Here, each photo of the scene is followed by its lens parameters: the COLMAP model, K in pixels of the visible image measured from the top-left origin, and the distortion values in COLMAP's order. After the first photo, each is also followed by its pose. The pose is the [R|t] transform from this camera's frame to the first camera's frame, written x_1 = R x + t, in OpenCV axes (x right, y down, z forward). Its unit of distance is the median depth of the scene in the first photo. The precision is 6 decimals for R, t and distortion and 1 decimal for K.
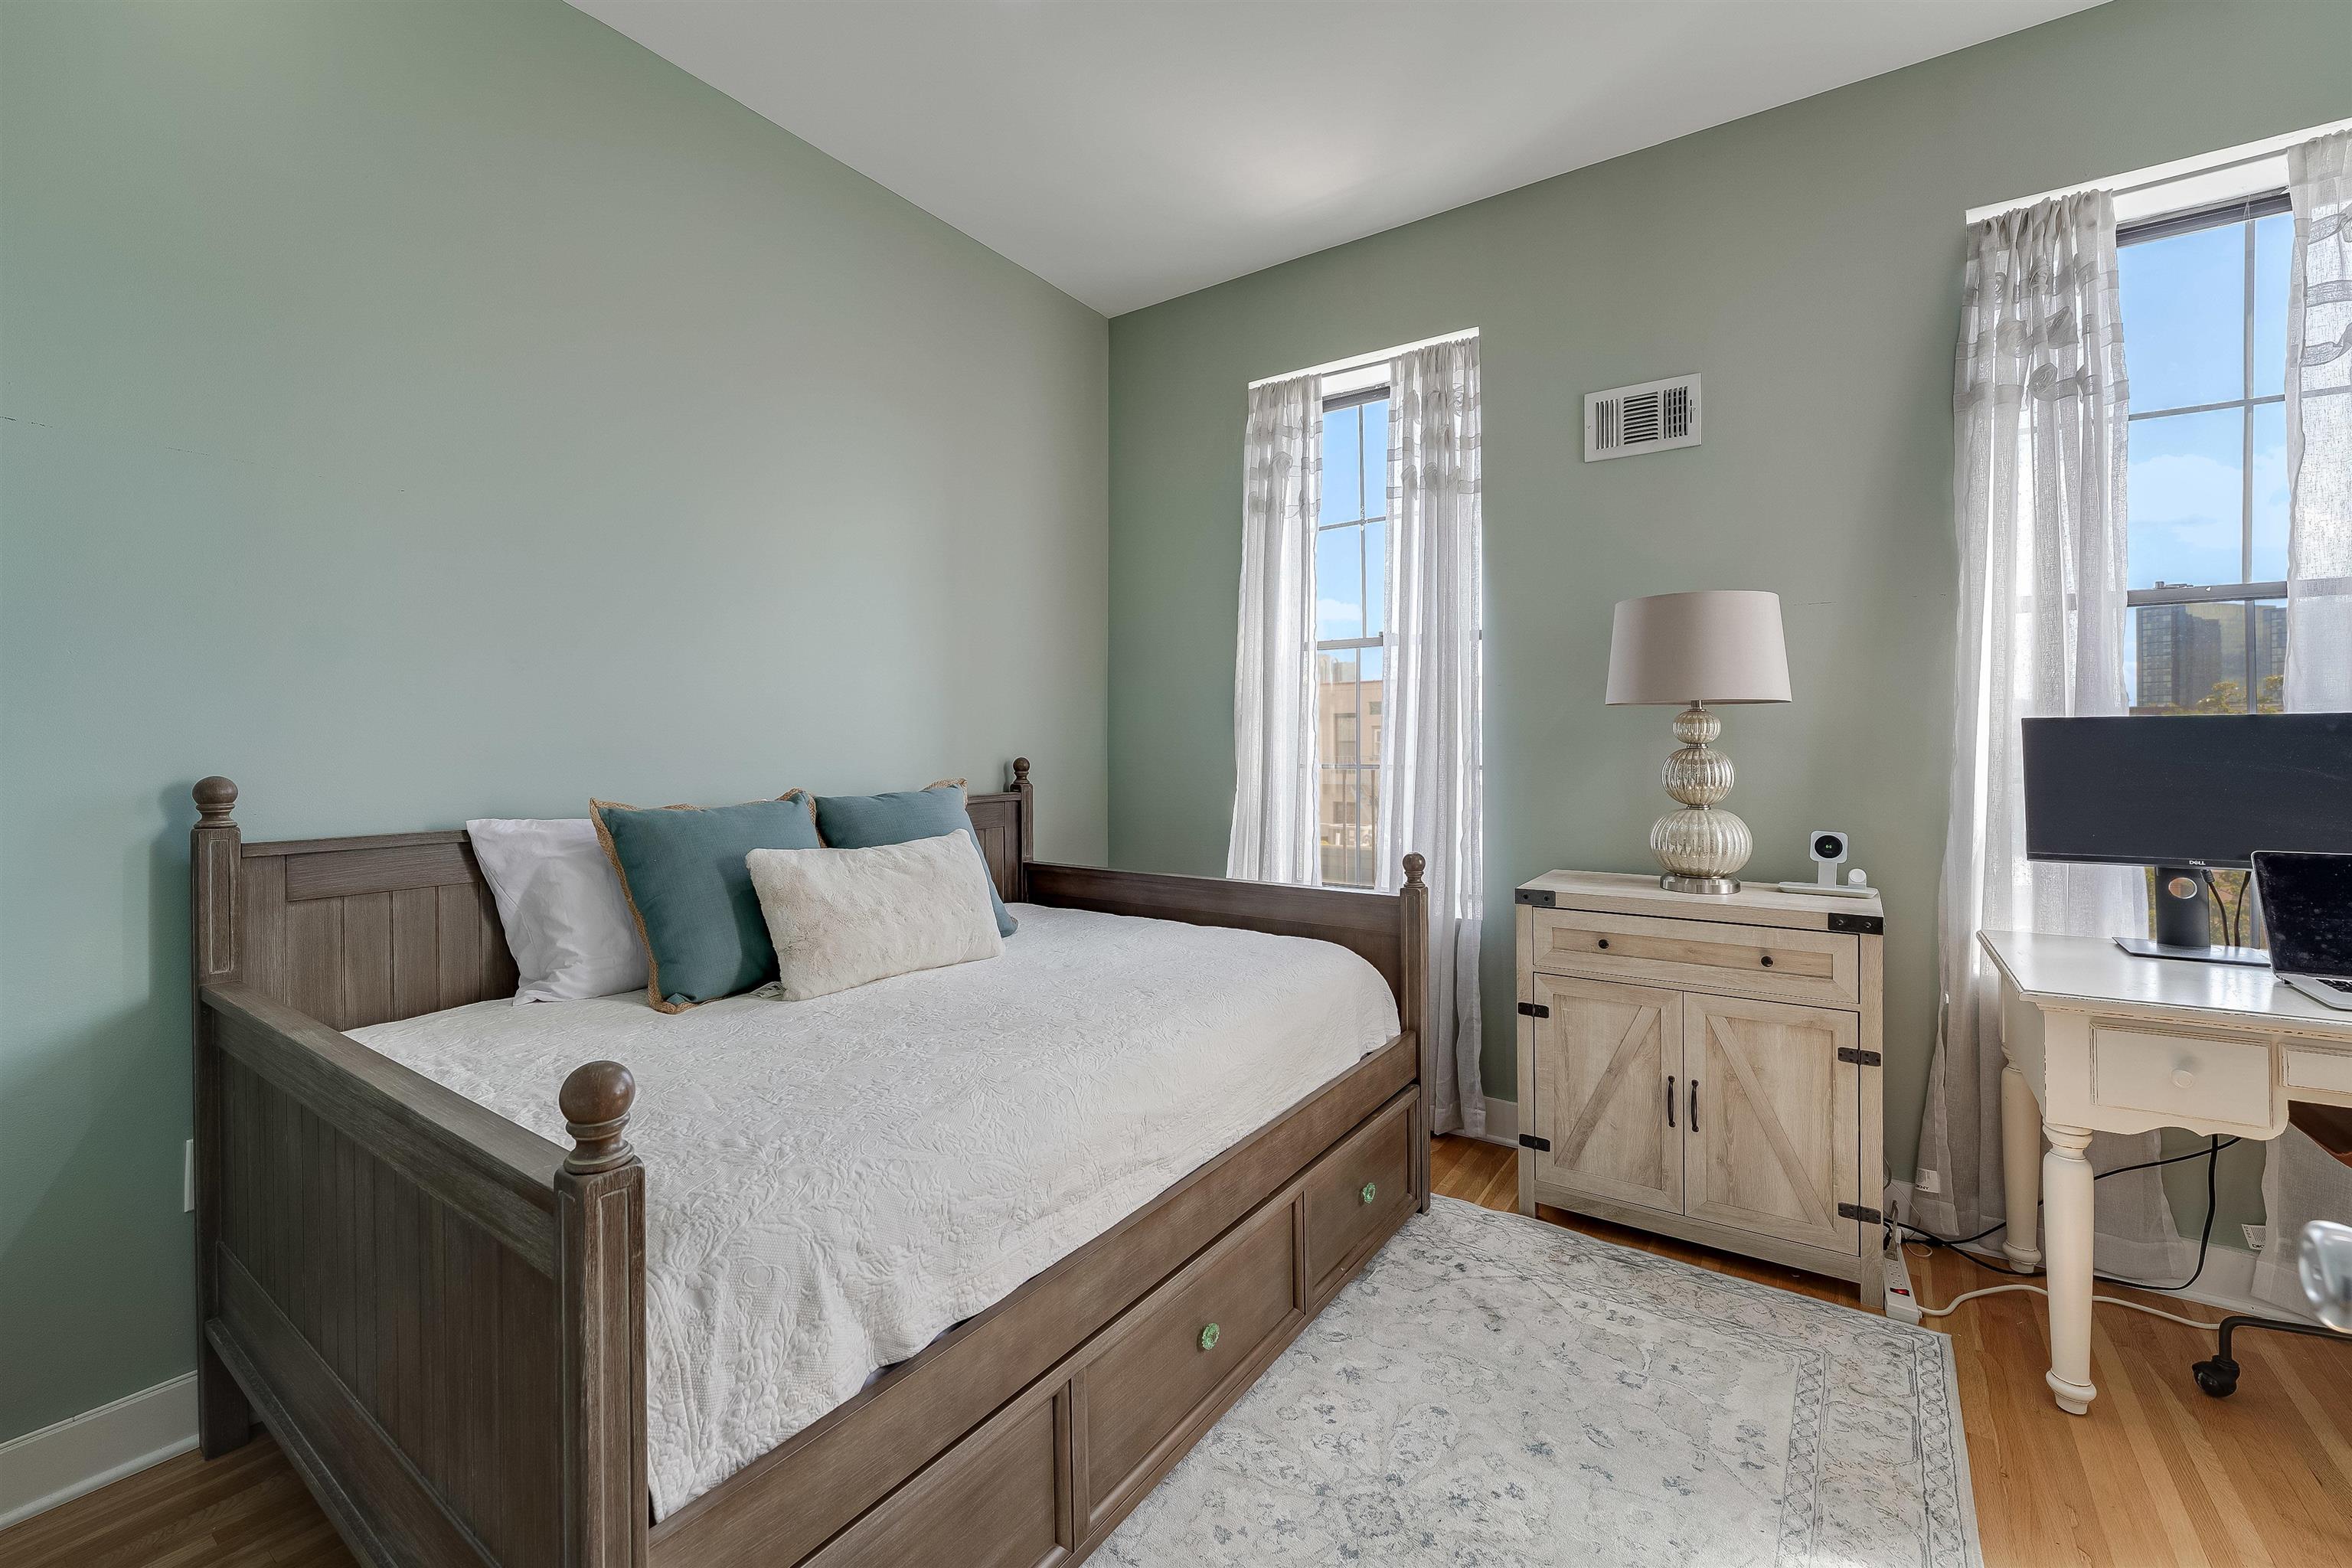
lens RADIAL K [[952.4, 0, 1197.9], [0, 952.4, 755.3], [0, 0, 1]] dist [-0.015558, 0.004046]
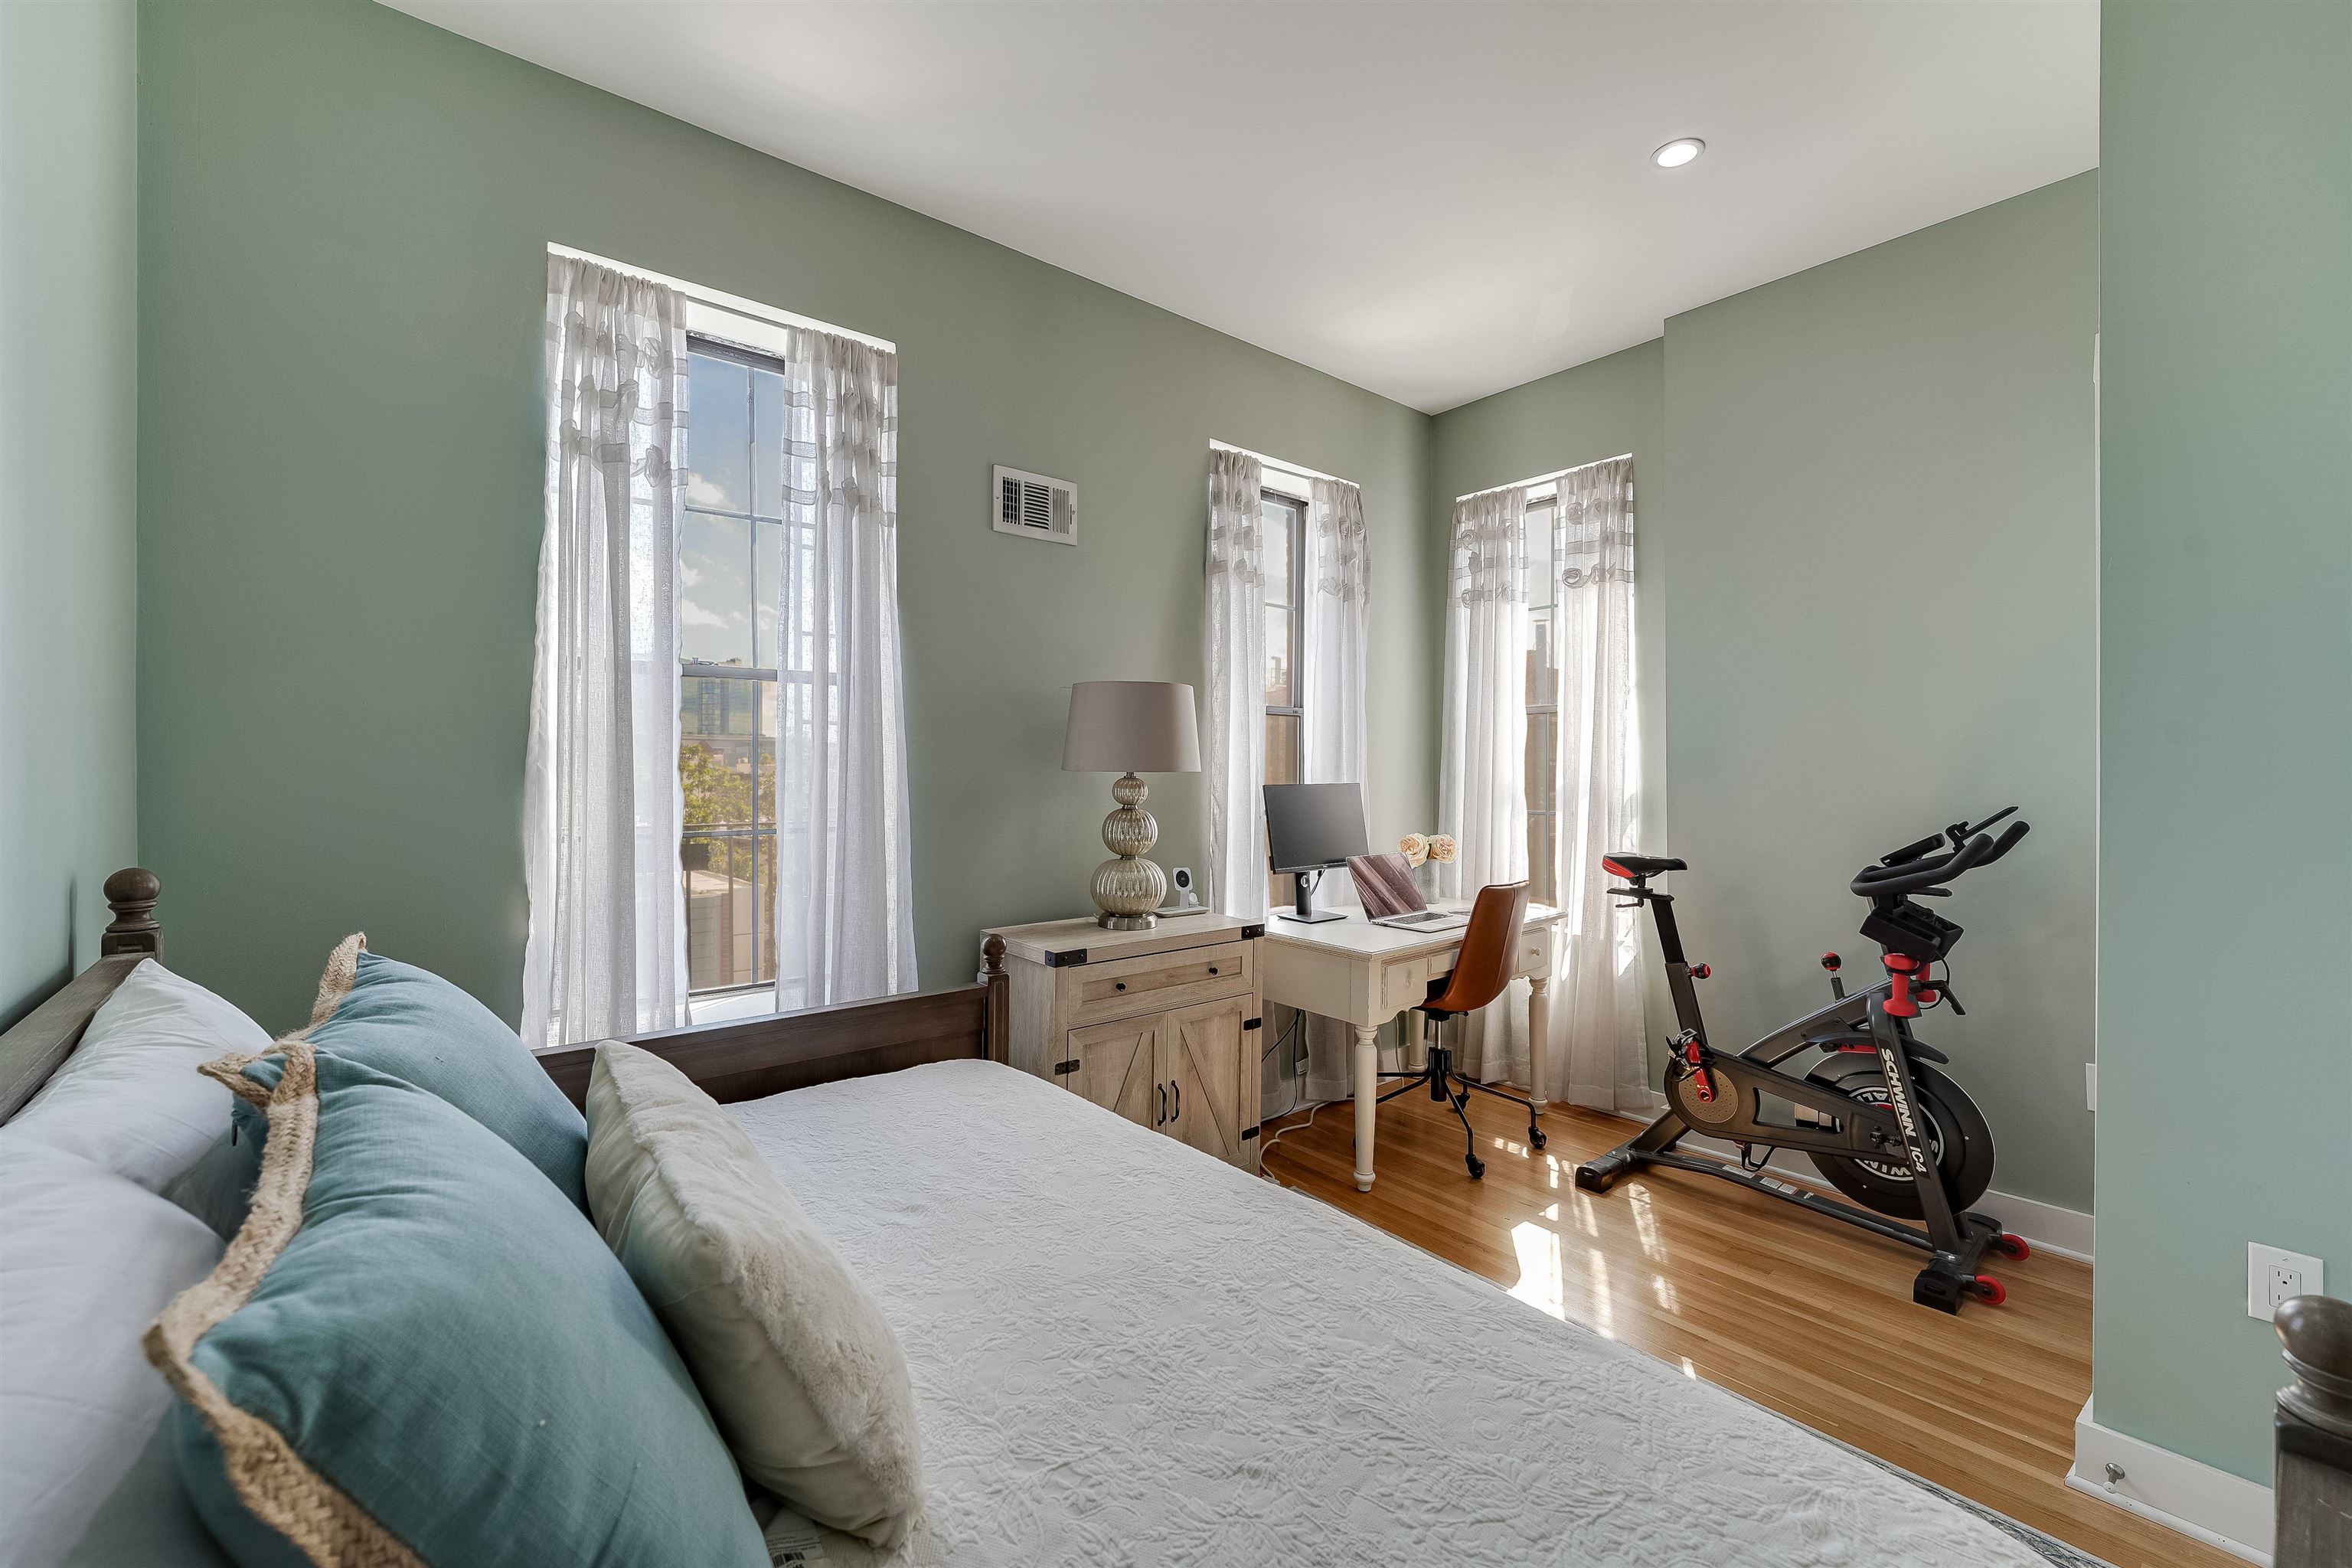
lens RADIAL K [[958.9, 0, 1169.0], [0, 958.9, 774.0], [0, 0, 1]] dist [-0.010956, 0.001364]
pose [[0.295955, -0.002938, 0.955197, -0.639876], [0.002203, 0.999995, 0.002394, -0.055332], [-0.955199, 0.001395, 0.295960, 0.616496]]
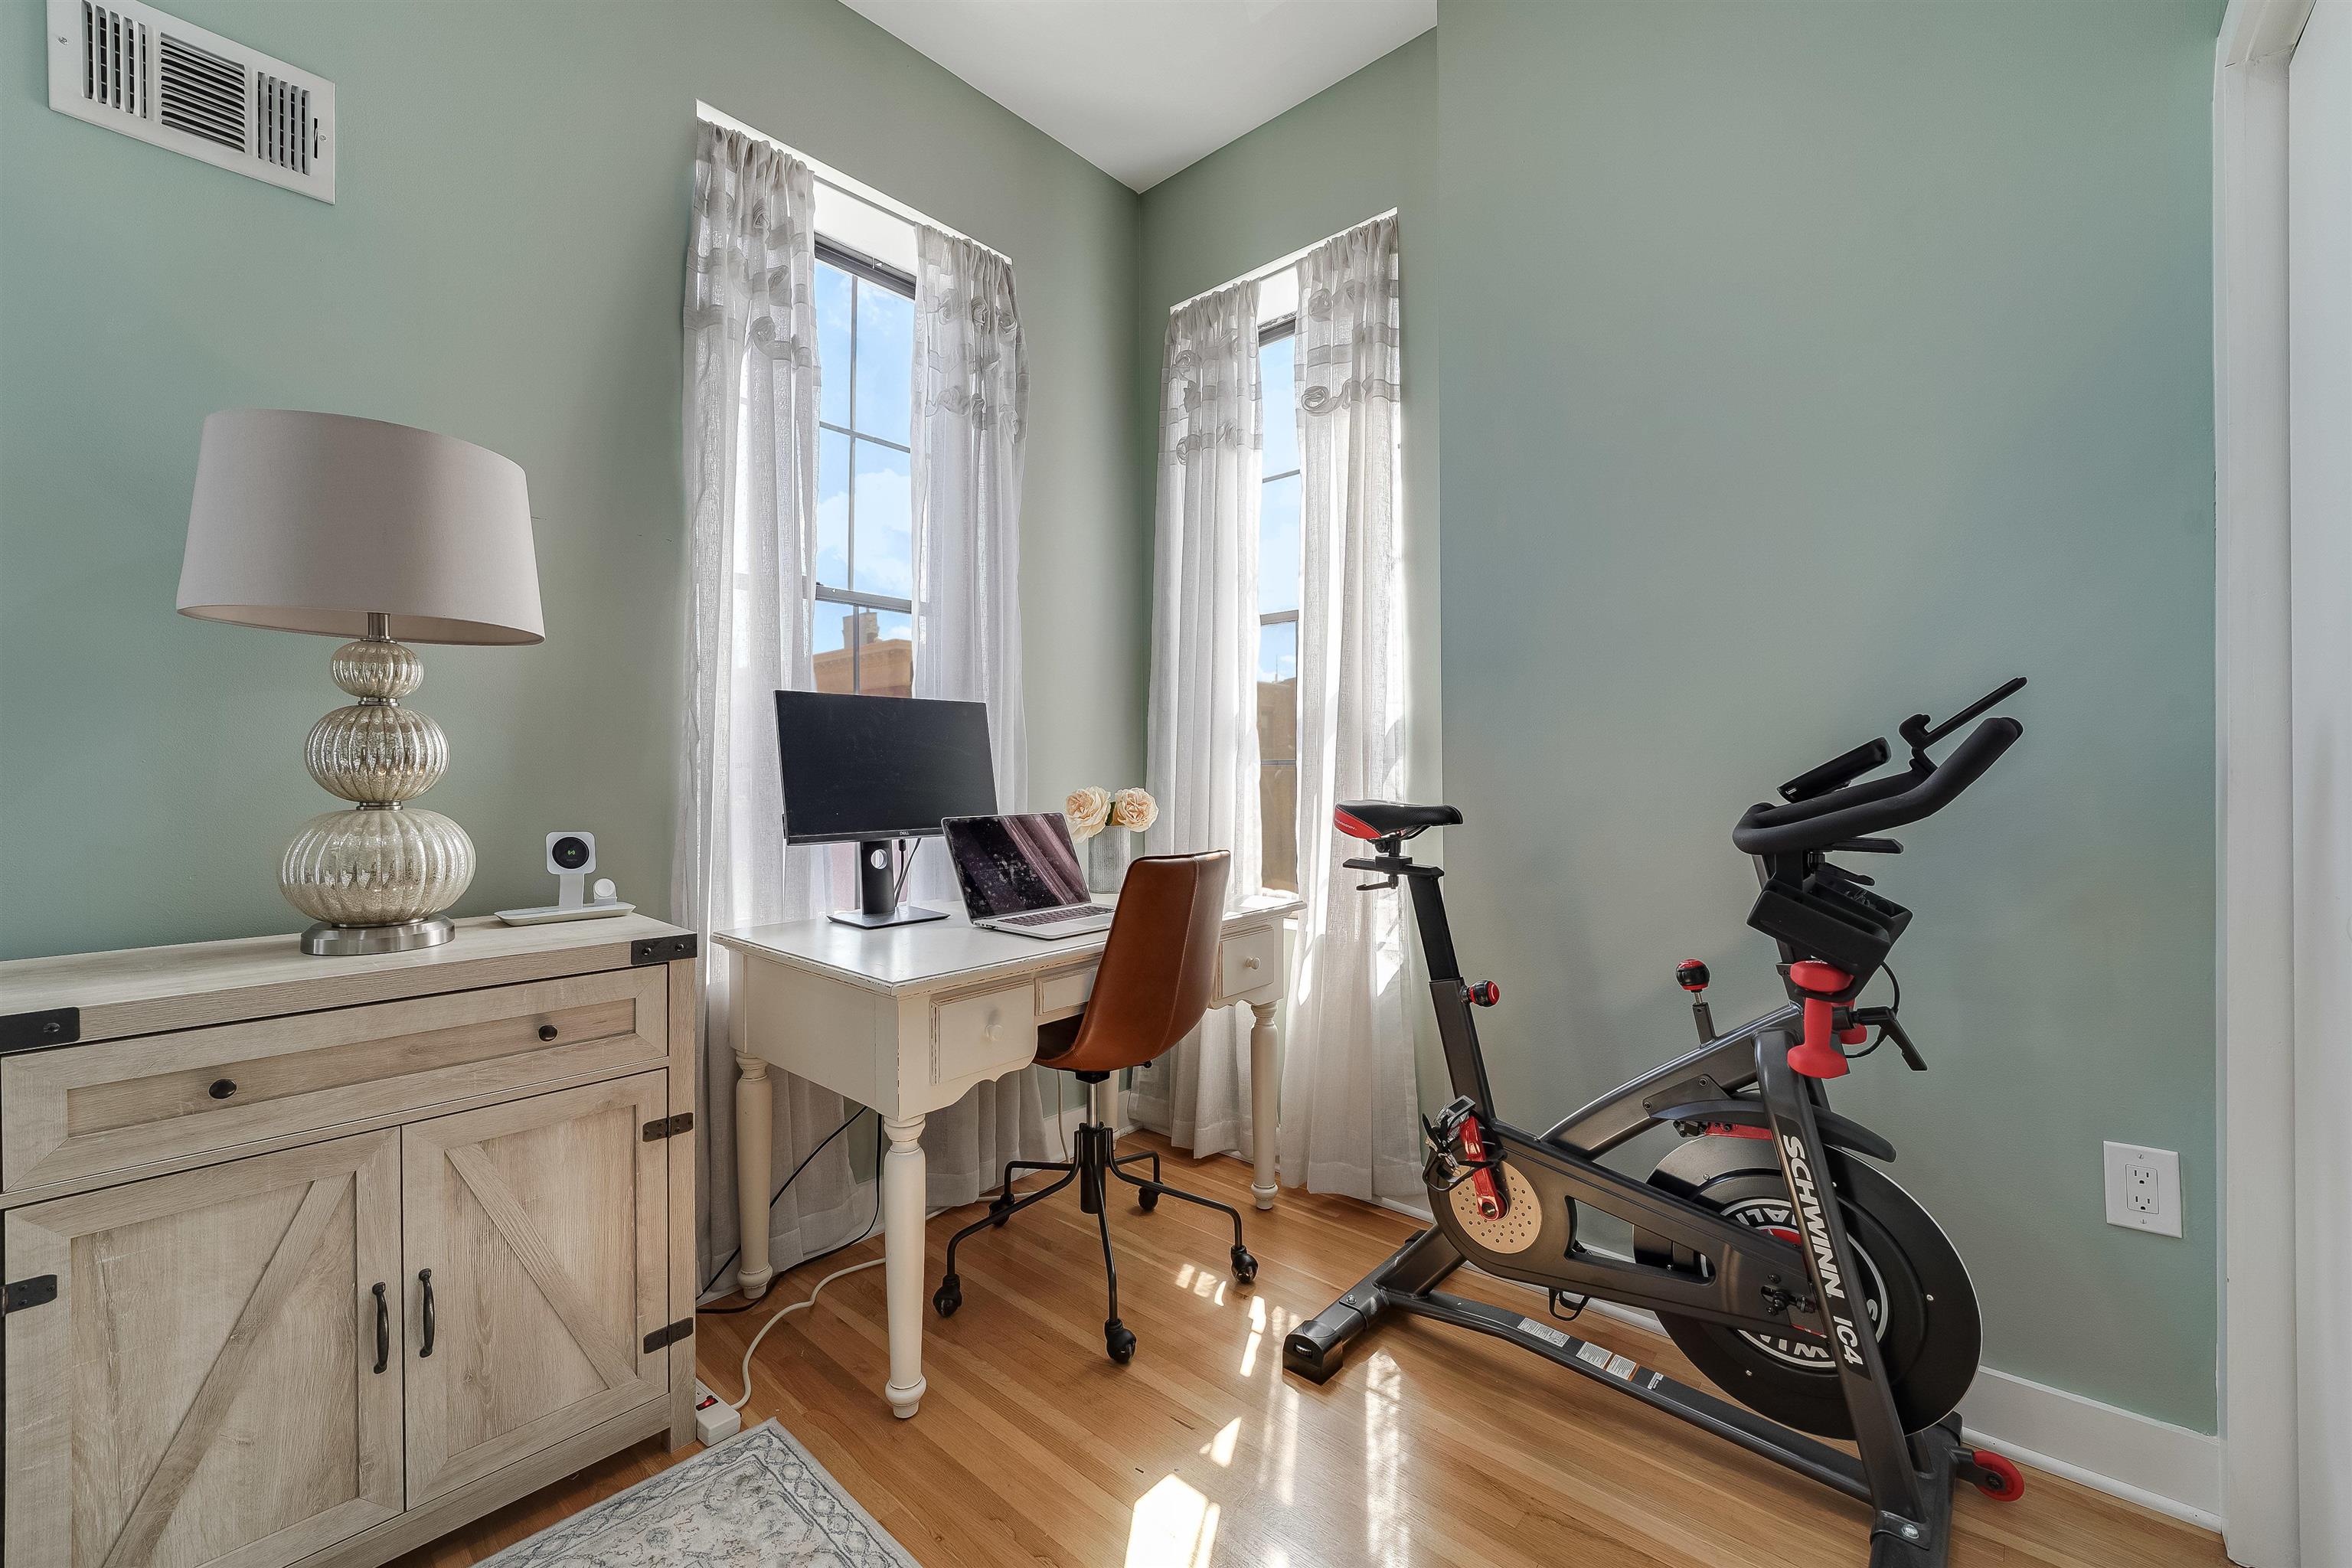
lens RADIAL K [[952.4, 0, 1170.2], [0, 952.4, 781.3], [0, 0, 1]] dist [-0.015558, 0.004046]
pose [[0.151295, -0.010868, 0.988429, 0.023302], [0.005056, 0.999935, 0.010221, 0.037421], [-0.988476, 0.003451, 0.151340, 0.443464]]
